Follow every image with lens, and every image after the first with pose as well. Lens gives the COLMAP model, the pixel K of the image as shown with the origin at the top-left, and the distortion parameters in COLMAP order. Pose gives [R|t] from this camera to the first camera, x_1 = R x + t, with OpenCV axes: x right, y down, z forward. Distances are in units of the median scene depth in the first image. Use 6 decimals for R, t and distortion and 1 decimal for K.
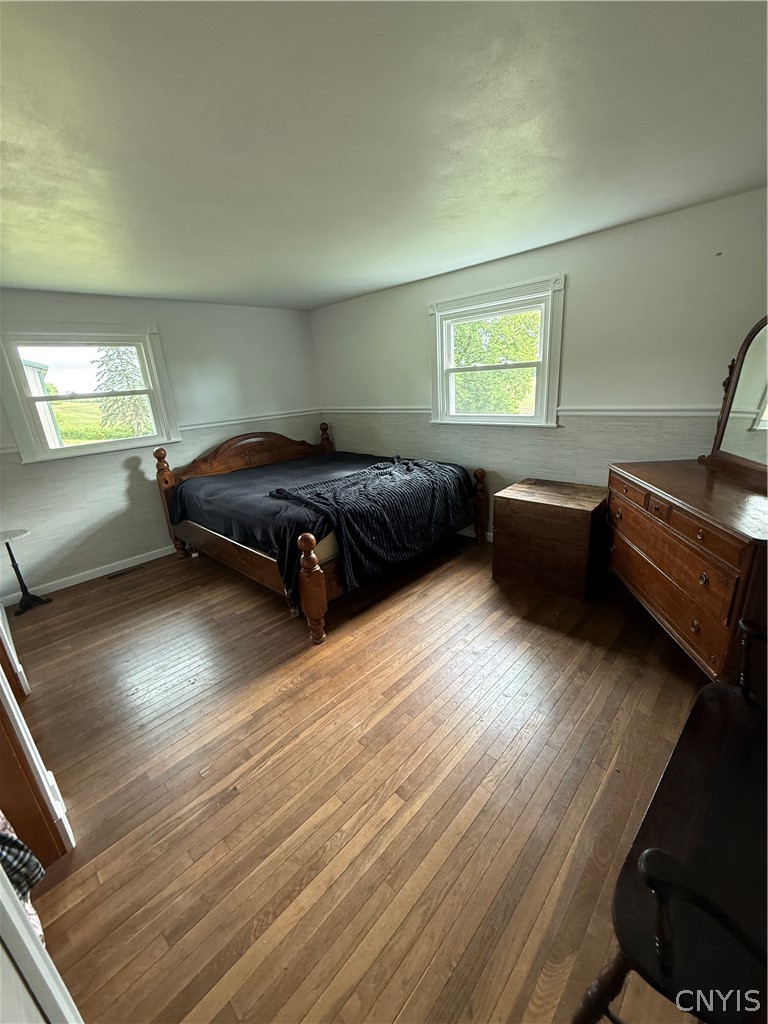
lens RADIAL K [[409.0, 0, 384.0], [0, 409.0, 512.0], [0, 0, 1]] dist [0.000057, 0.000007]
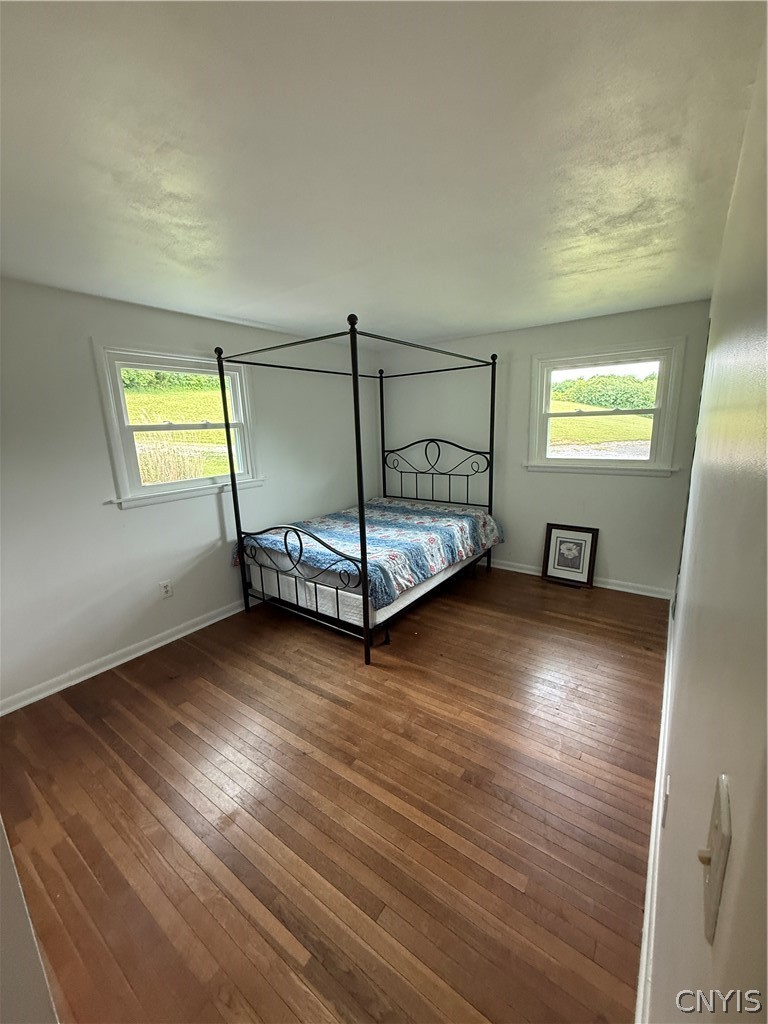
lens RADIAL K [[409.0, 0, 384.0], [0, 409.0, 512.0], [0, 0, 1]] dist [0.000057, 0.000007]
pose [[0.989714, 0.001927, 0.143045, -0.386764], [0.013550, 0.994151, -0.107148, -0.006375], [-0.142415, 0.107984, 0.983899, 0.097586]]
